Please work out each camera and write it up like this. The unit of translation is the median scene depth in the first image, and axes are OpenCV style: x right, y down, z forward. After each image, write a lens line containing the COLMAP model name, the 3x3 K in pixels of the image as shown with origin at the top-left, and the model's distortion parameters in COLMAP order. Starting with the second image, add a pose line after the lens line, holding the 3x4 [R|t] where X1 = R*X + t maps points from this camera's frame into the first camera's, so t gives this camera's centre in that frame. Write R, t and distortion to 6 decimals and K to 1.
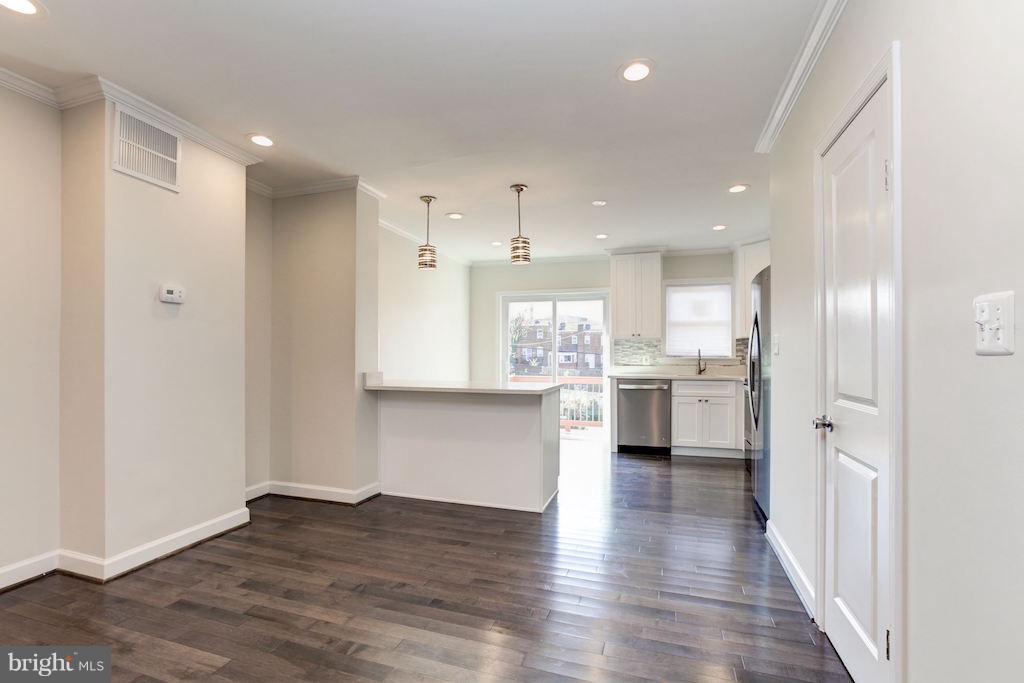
lens RADIAL K [[474.5, 0, 505.3], [0, 474.5, 353.3], [0, 0, 1]] dist [-0.032990, 0.000645]
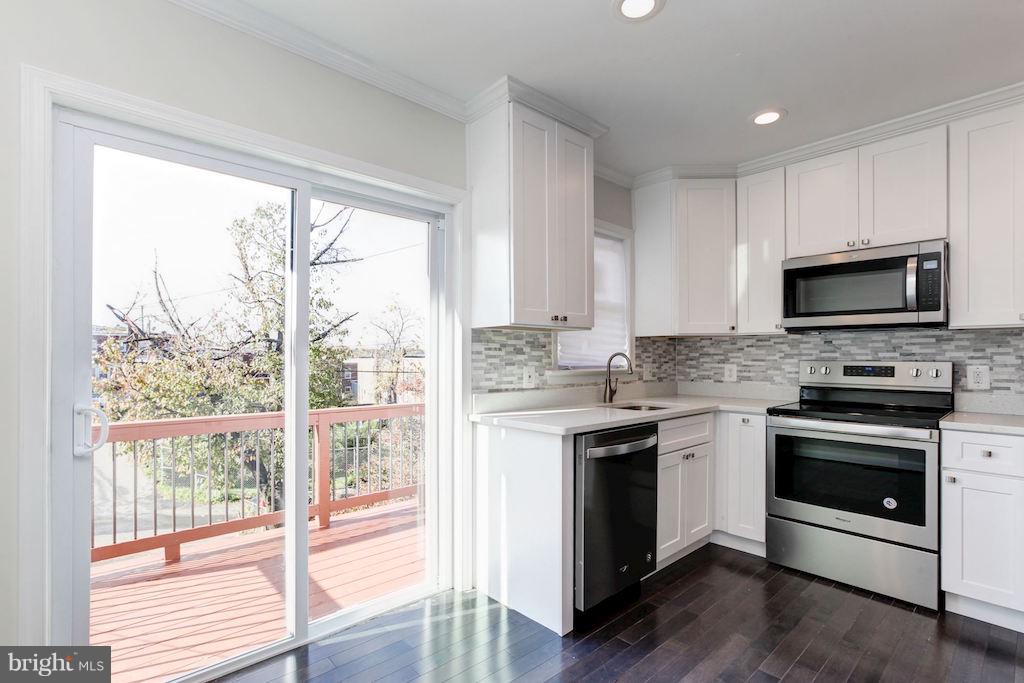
lens RADIAL K [[485.5, 0, 509.8], [0, 485.5, 356.8], [0, 0, 1]] dist [-0.018569, -0.000070]
pose [[0.486609, -0.000623, 0.873620, -0.110801], [-0.001891, 0.999997, 0.001767, -0.005744], [-0.873618, -0.002512, 0.486606, 0.836767]]
